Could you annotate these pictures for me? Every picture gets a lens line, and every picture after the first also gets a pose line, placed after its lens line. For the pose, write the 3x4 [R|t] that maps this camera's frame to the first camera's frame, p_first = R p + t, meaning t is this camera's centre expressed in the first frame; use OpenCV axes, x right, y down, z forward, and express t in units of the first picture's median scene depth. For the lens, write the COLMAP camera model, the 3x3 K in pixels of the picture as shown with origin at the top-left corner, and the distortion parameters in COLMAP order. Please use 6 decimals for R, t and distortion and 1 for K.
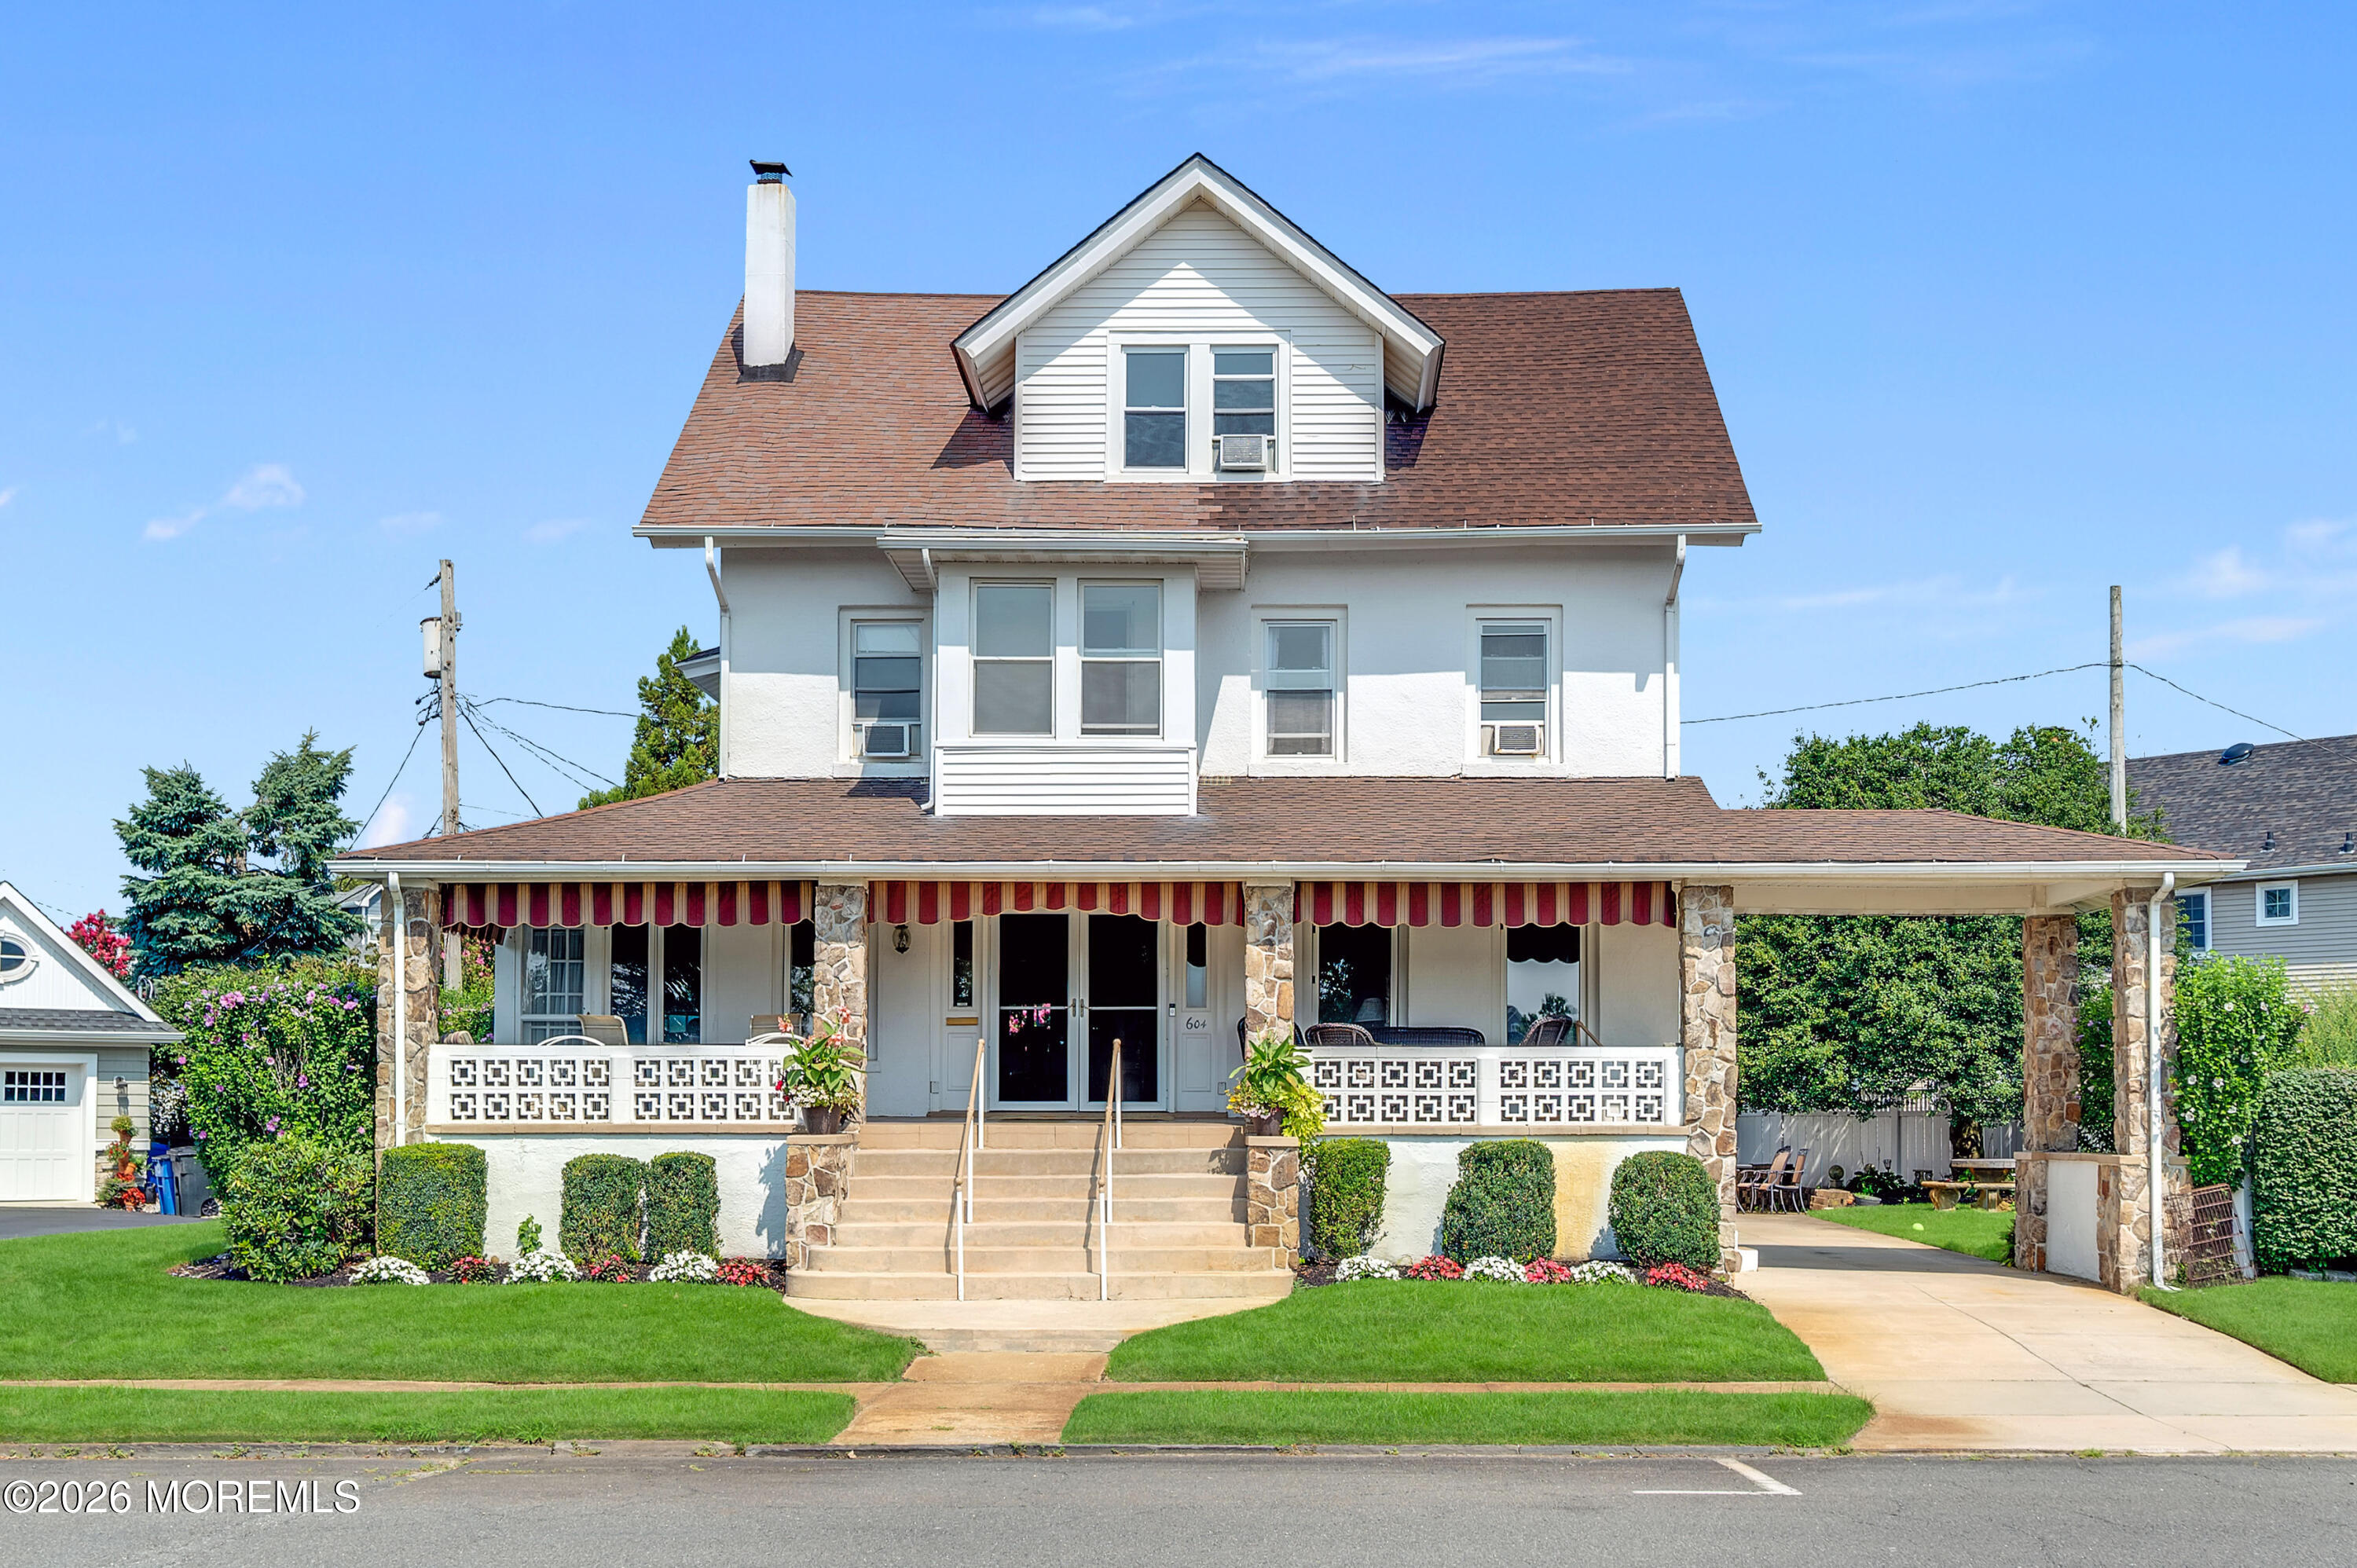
lens RADIAL K [[2681.6, 0, 1202.1], [0, 2681.6, 965.8], [0, 0, 1]] dist [-0.013765, 0.000000]
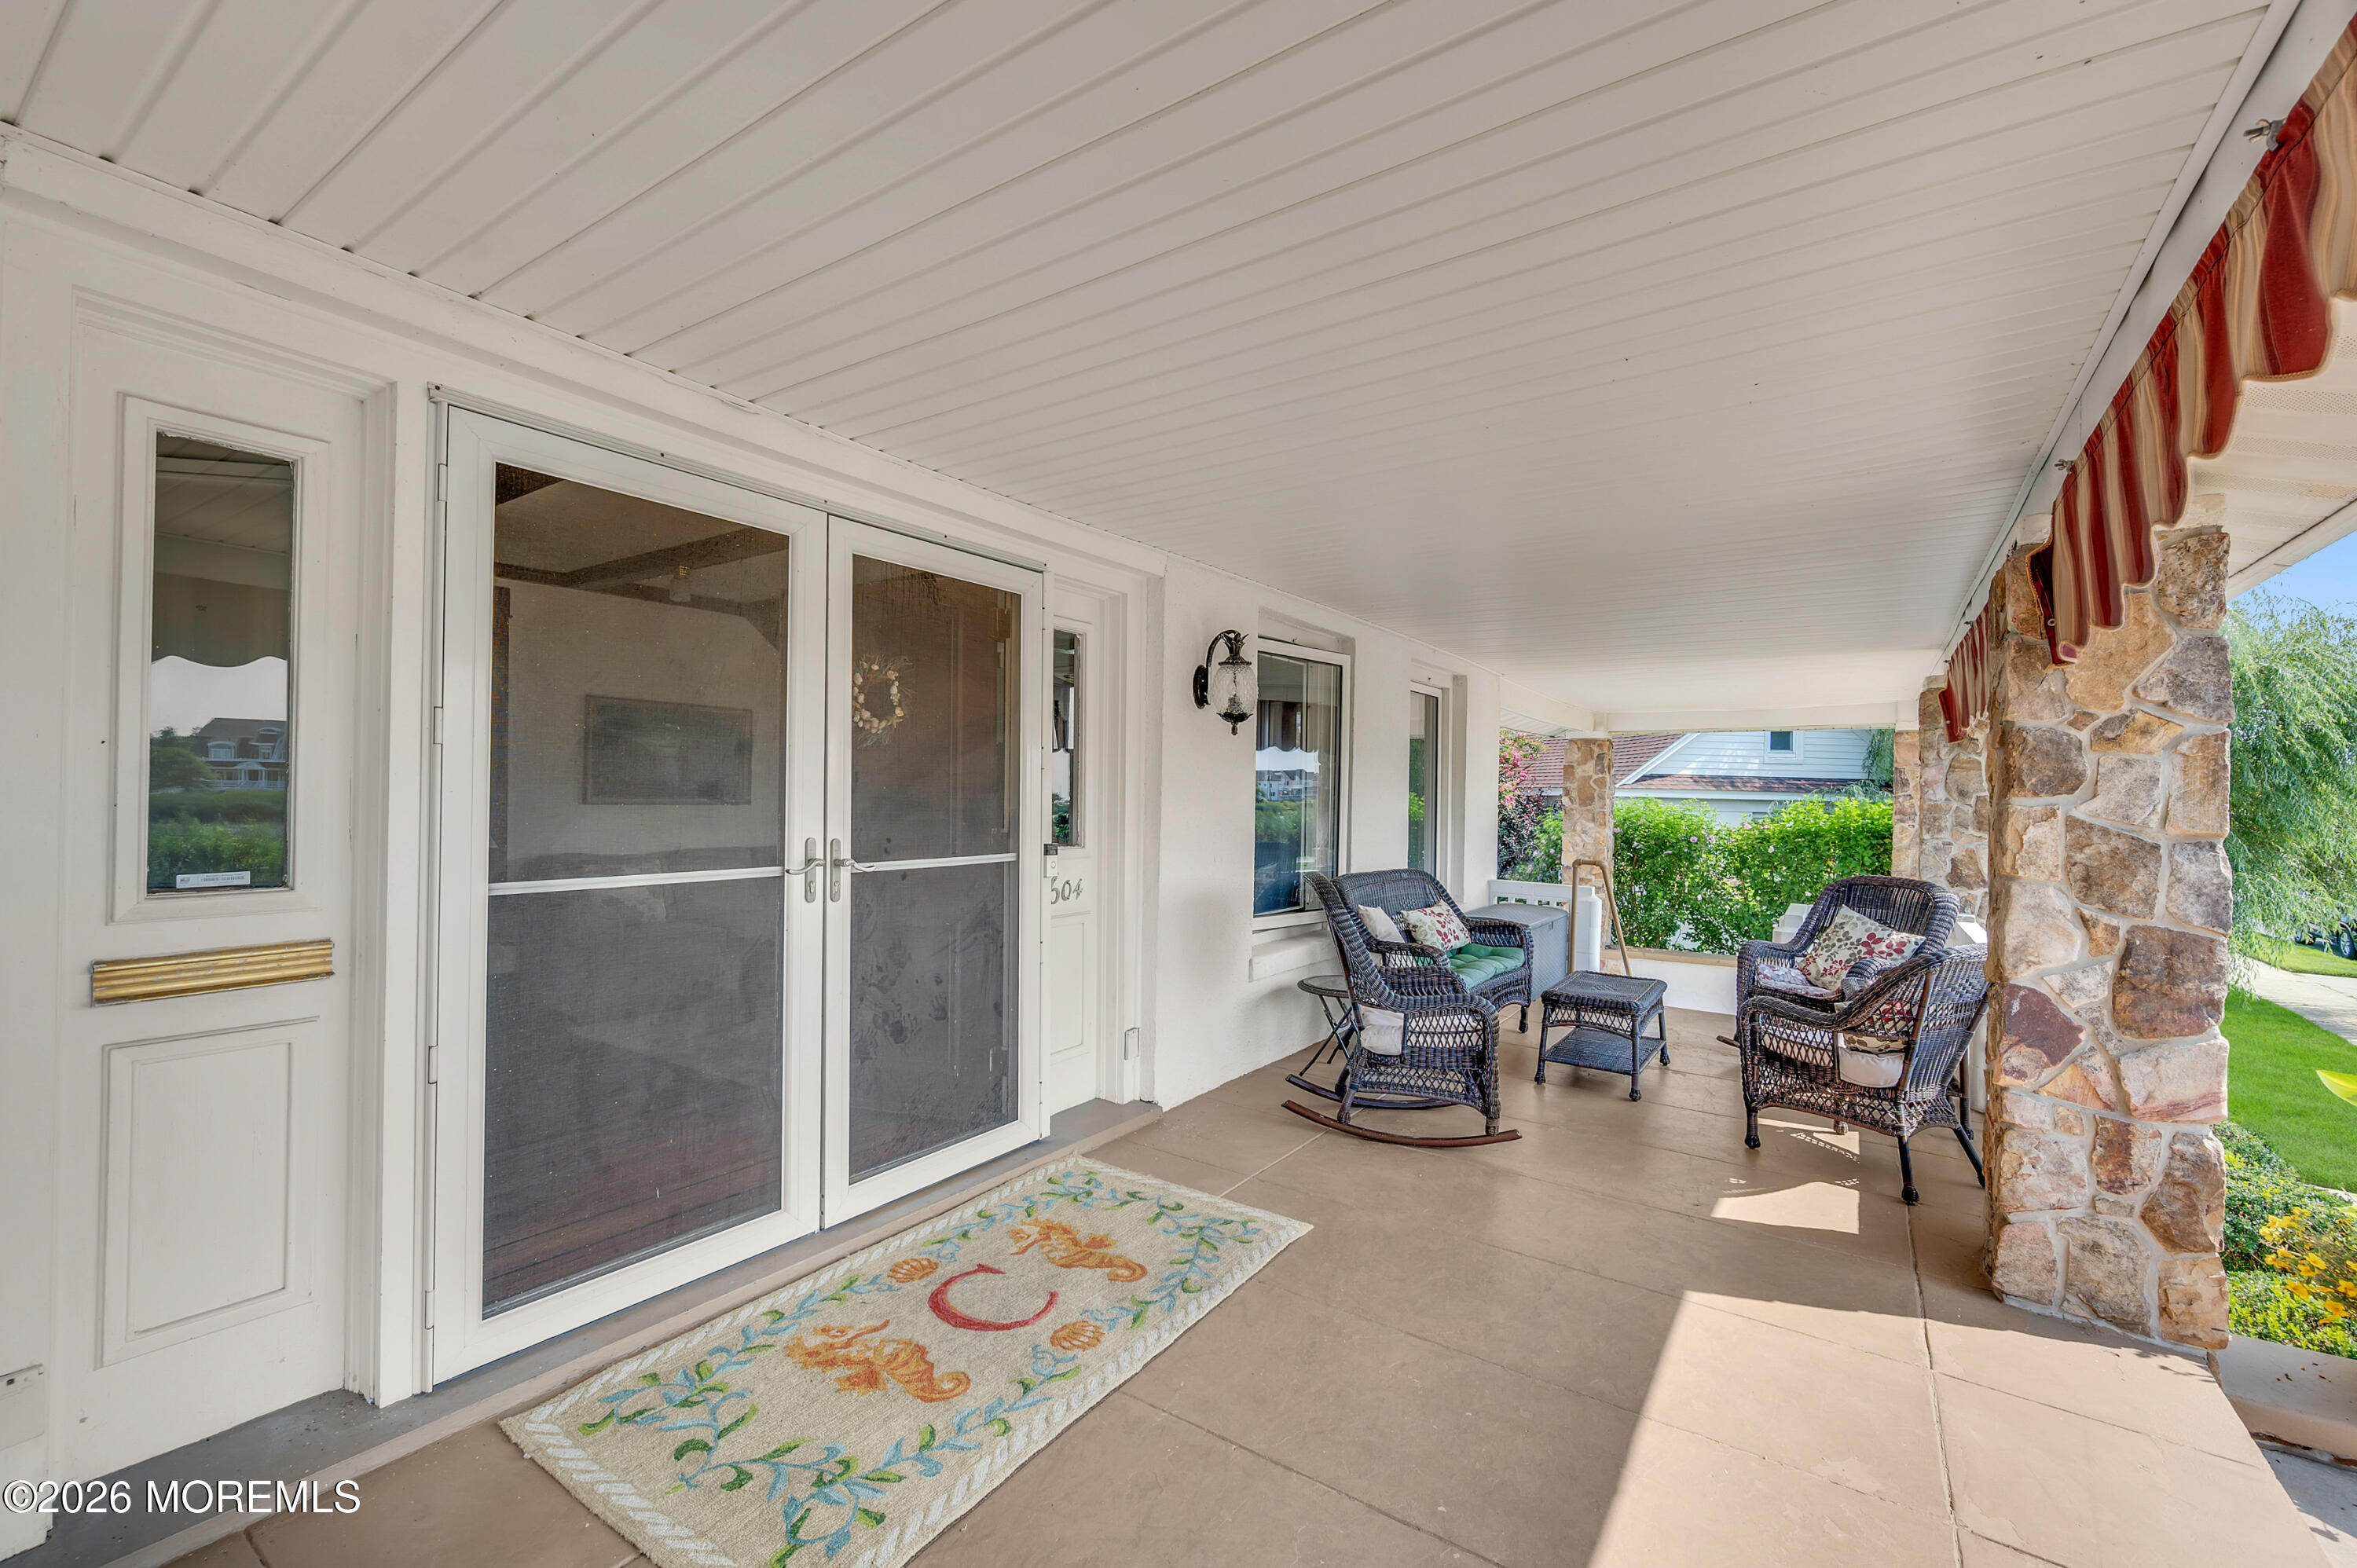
lens RADIAL K [[938.8, 0, 1173.4], [0, 938.8, 783.8], [0, 0, 1]] dist [0.001332, 0.000119]
pose [[0.525557, 0.005913, 0.850738, -0.124844], [-0.059692, 0.997768, 0.029941, -0.000109], [-0.848661, -0.066518, 0.524737, 1.001675]]
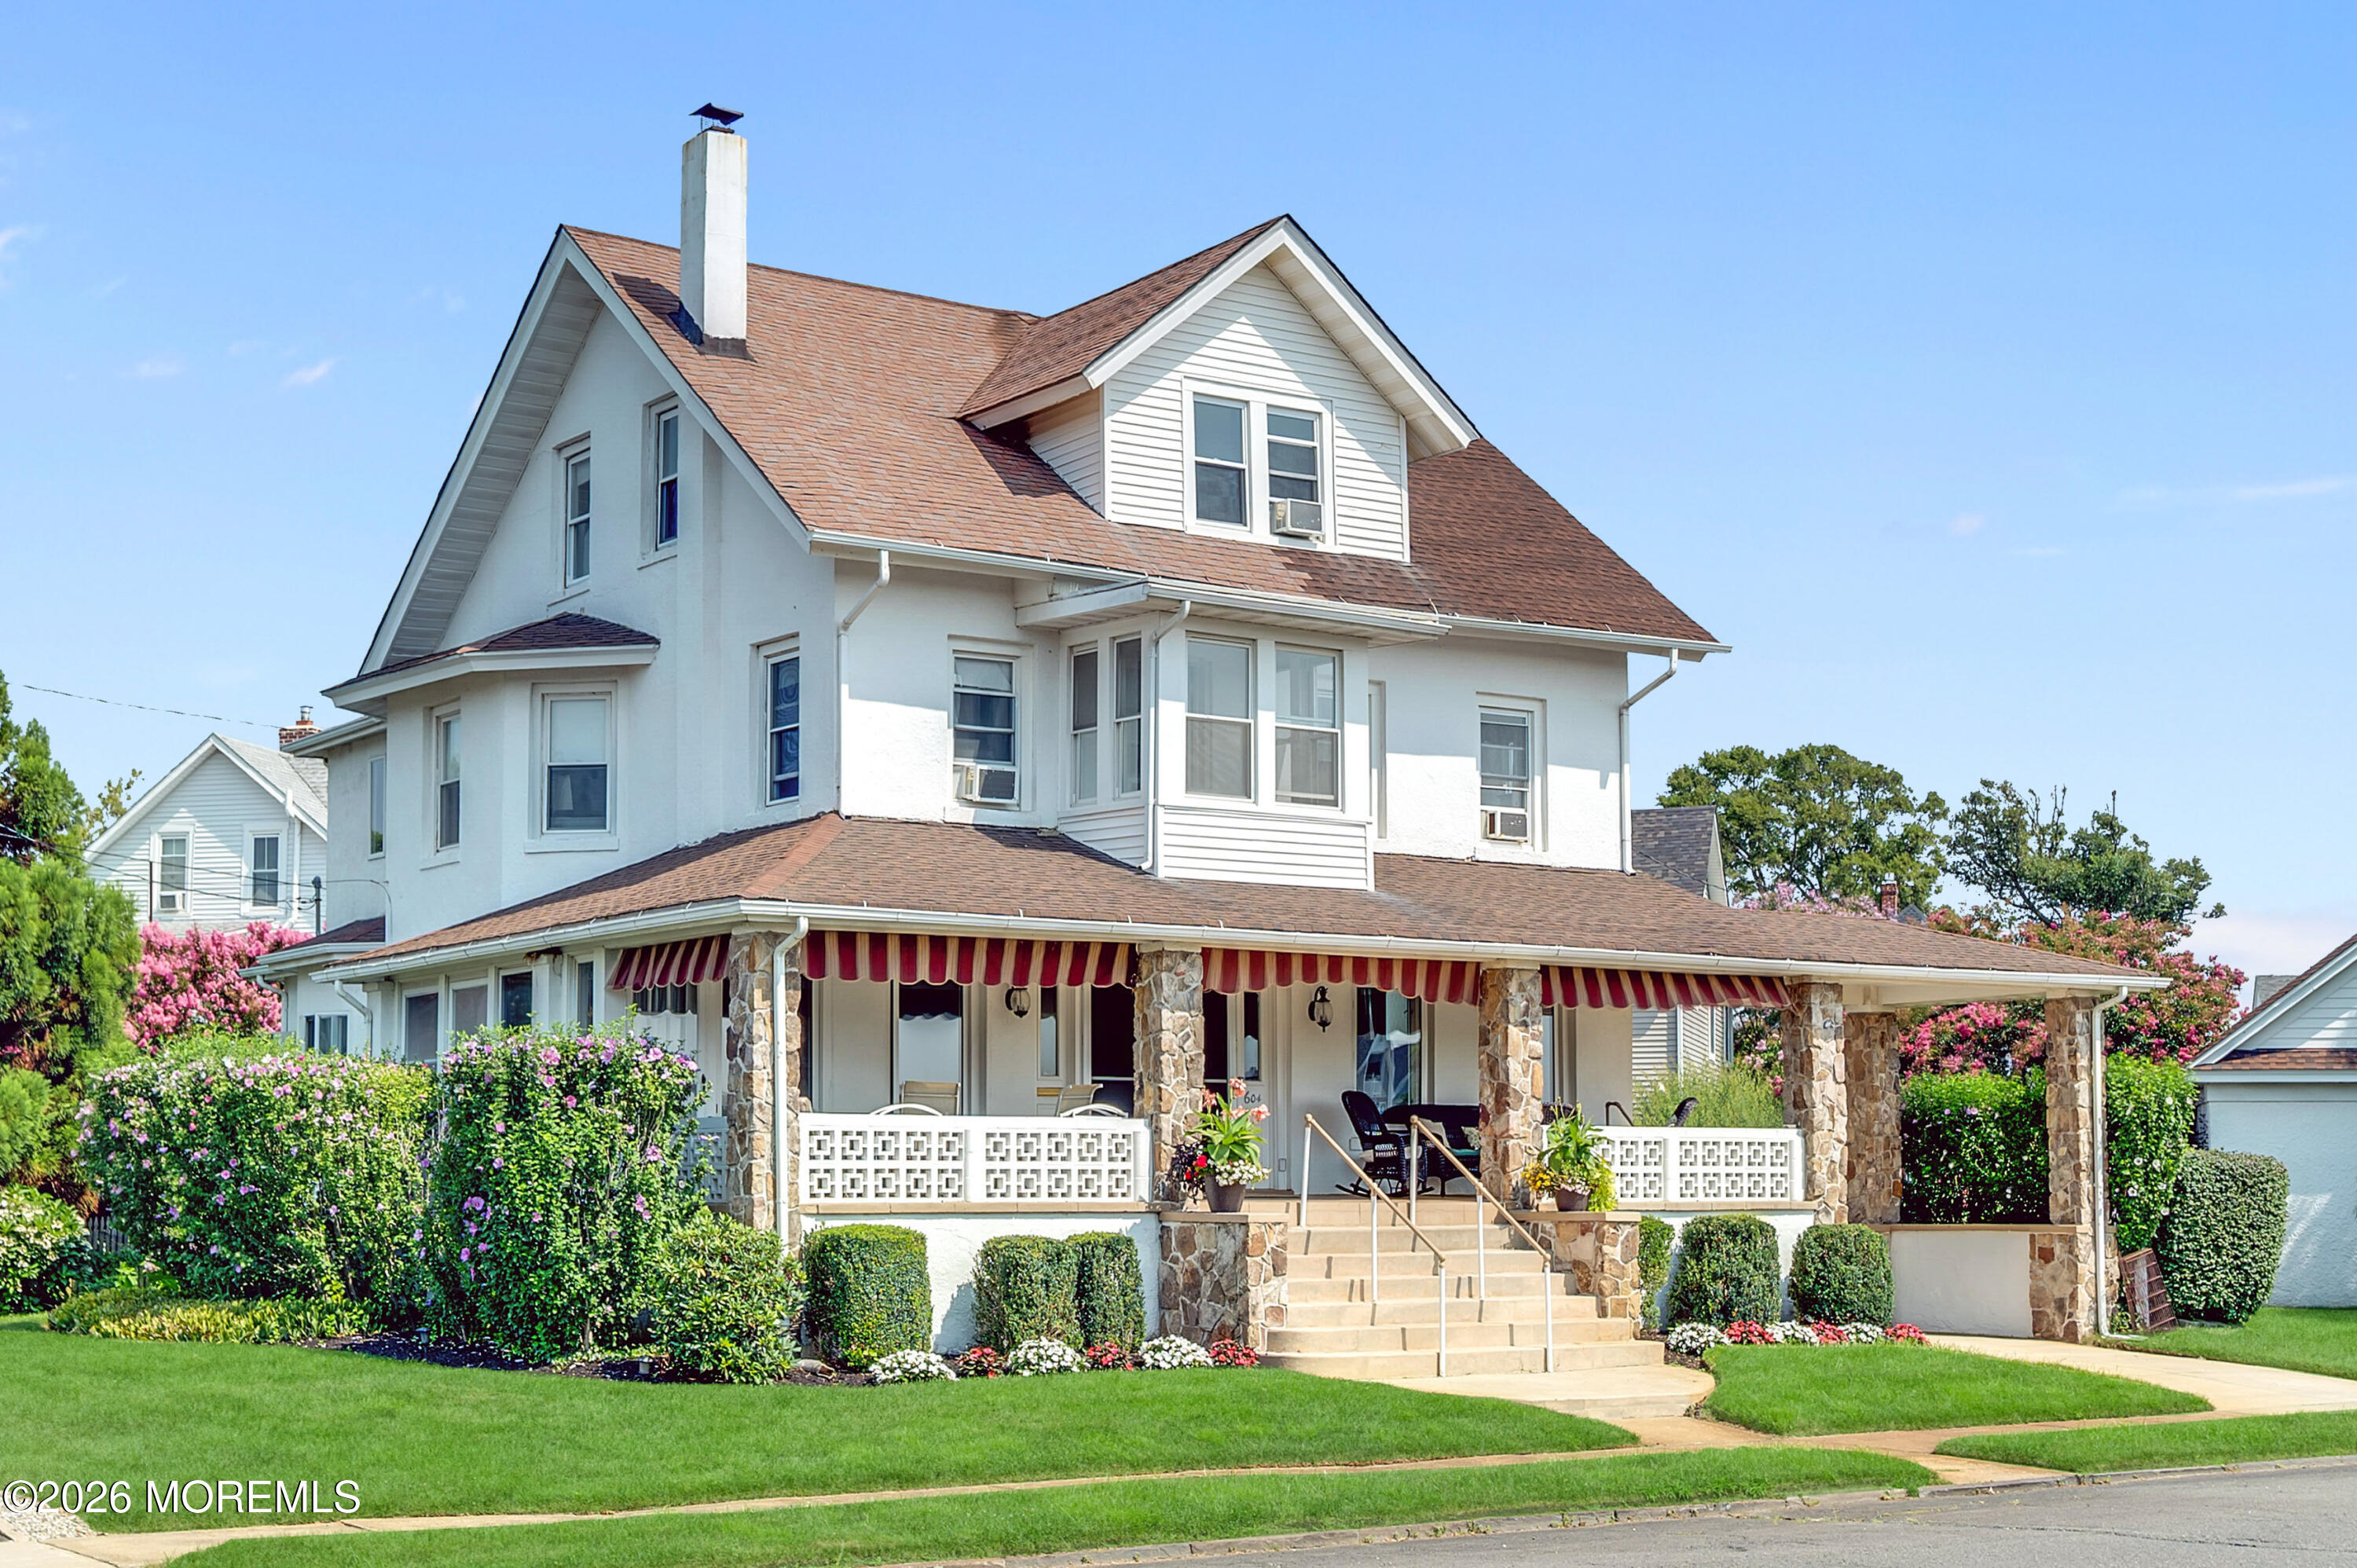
lens RADIAL K [[3404.6, 0, 1176.5], [0, 3404.6, 793.9], [0, 0, 1]] dist [-0.036276, 0.000000]
pose [[0.813014, 0.067302, 0.578341, -0.797220], [-0.032310, 0.996981, -0.070598, -0.000062], [-0.581347, 0.038711, 0.812734, 0.010611]]
